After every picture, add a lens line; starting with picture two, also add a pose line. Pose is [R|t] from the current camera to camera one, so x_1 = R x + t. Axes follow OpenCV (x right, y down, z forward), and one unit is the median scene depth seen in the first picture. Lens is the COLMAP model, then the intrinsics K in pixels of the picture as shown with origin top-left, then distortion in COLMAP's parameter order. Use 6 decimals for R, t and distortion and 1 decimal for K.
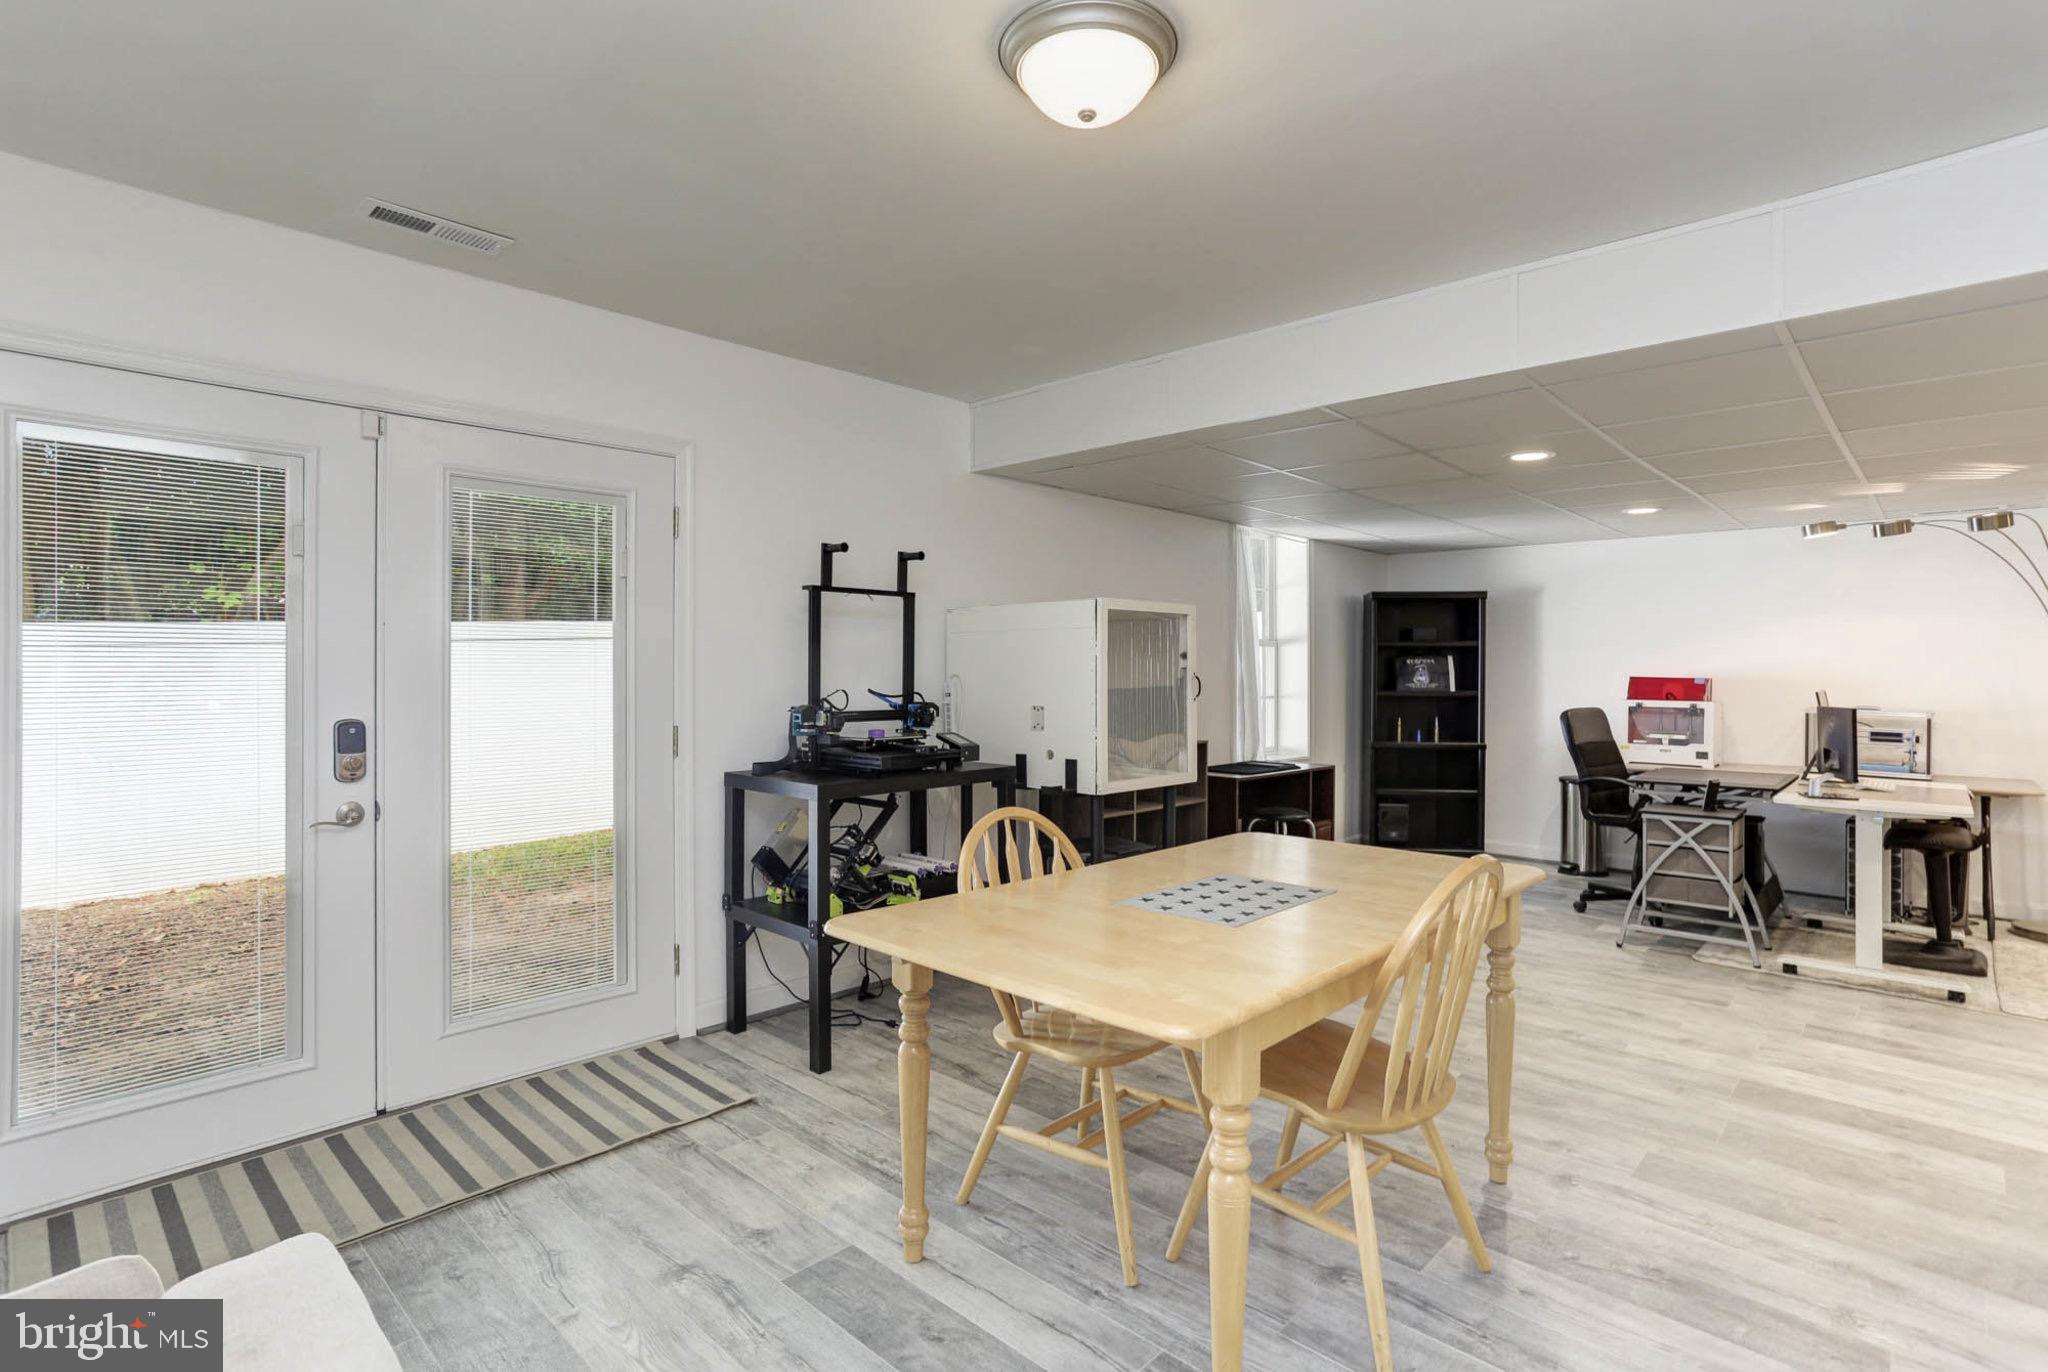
lens RADIAL K [[1026.5, 0, 1028.7], [0, 1026.5, 675.5], [0, 0, 1]] dist [-0.021194, 0.013489]
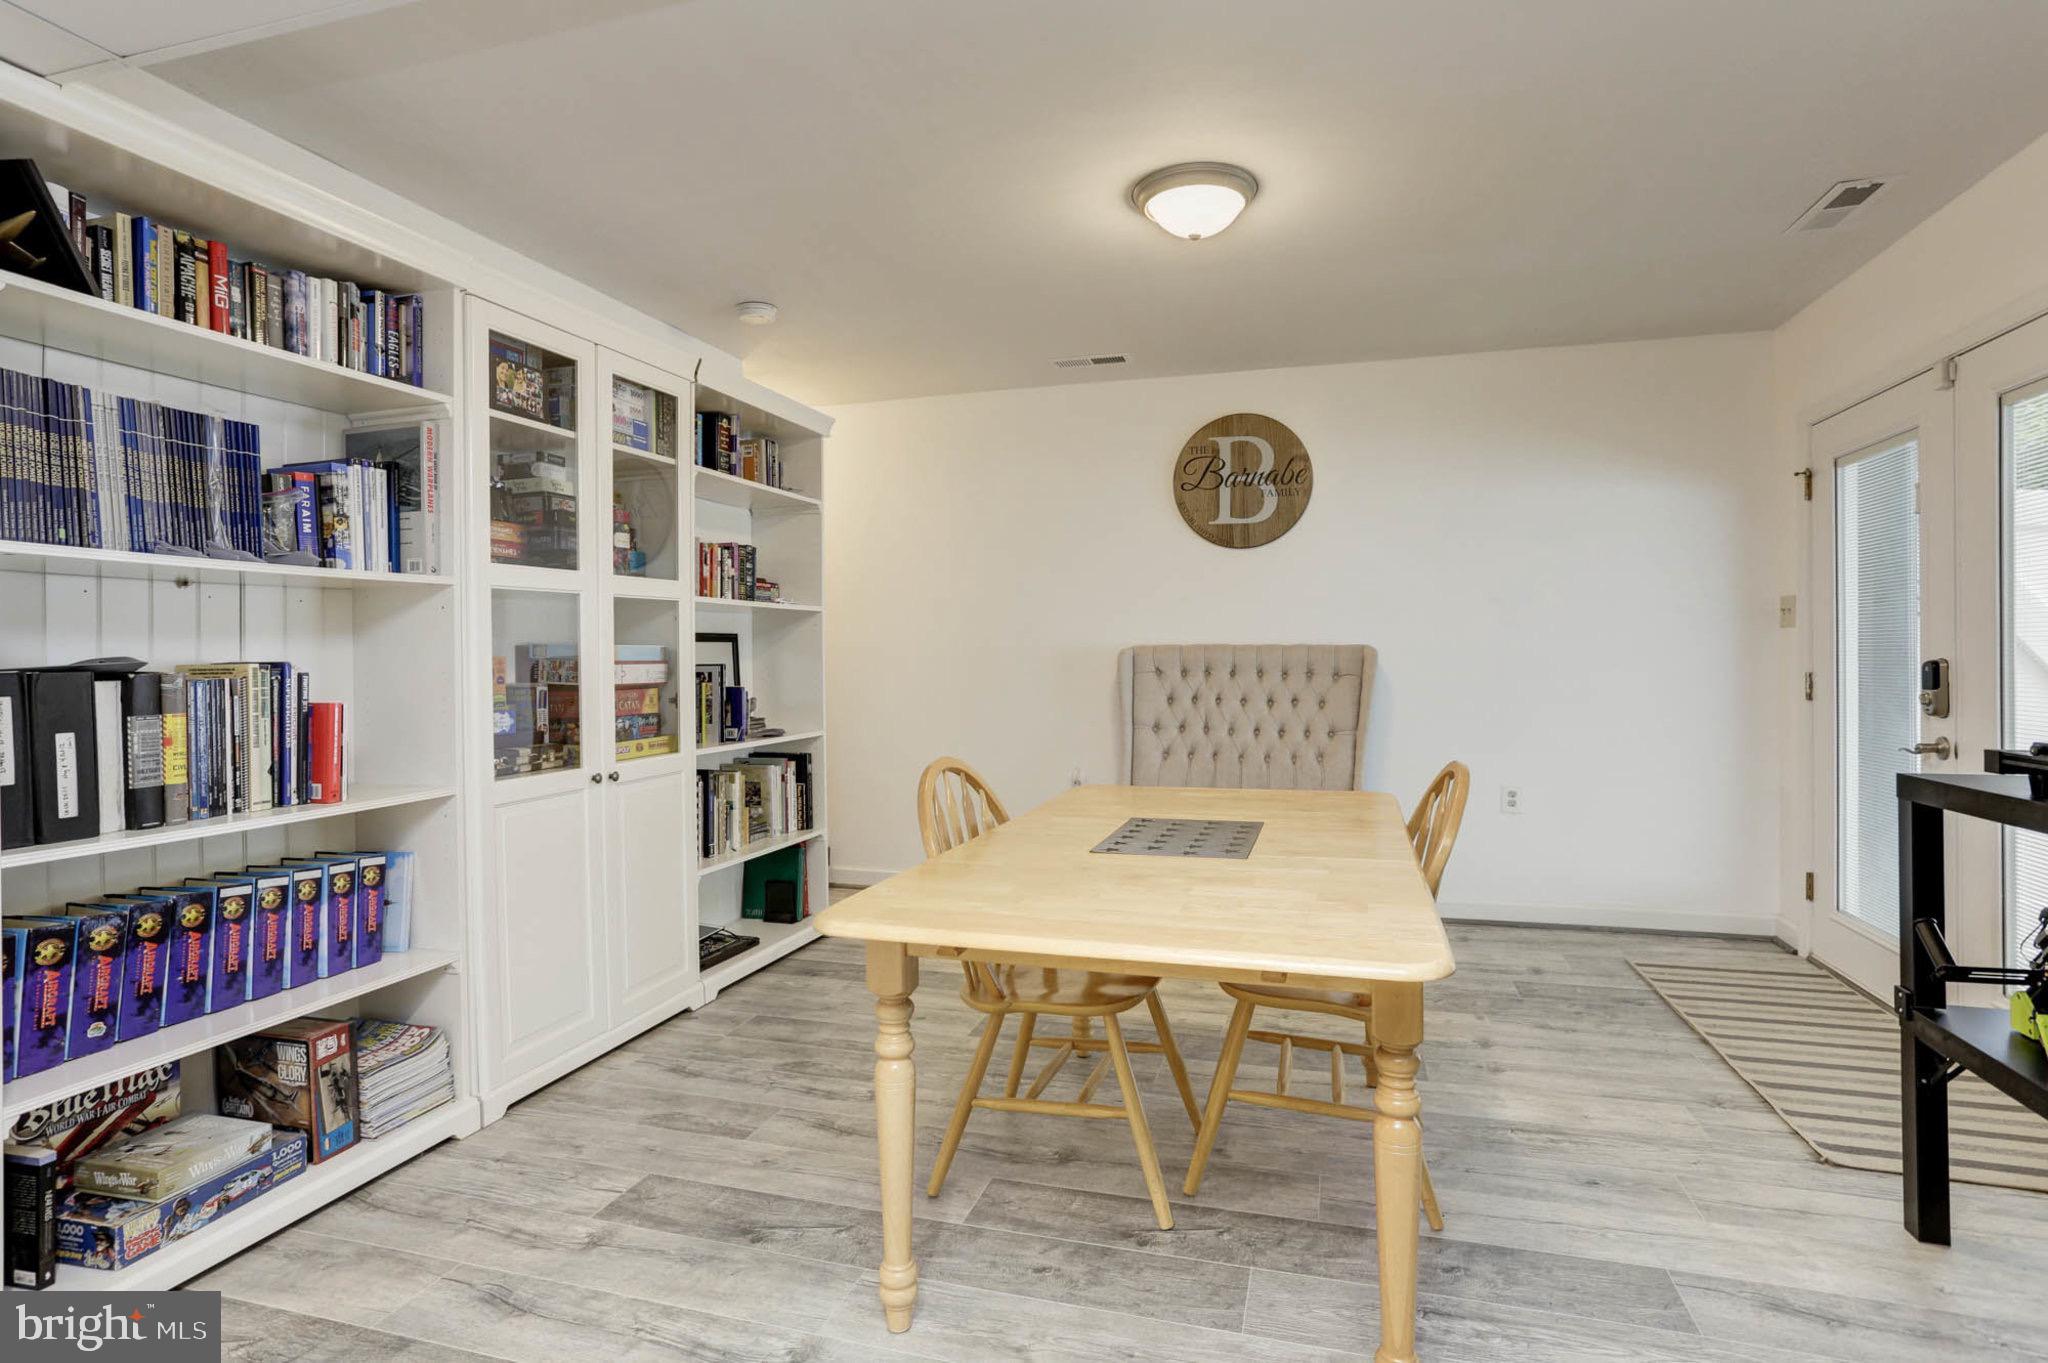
lens RADIAL K [[1026.5, 0, 1033.8], [0, 1026.5, 669.6], [0, 0, 1]] dist [-0.021194, 0.013489]
pose [[-0.904037, 0.005565, -0.427418, 0.720757], [-0.000811, 0.999891, 0.014735, 0.050480], [0.427453, 0.013668, -0.903934, 1.782906]]
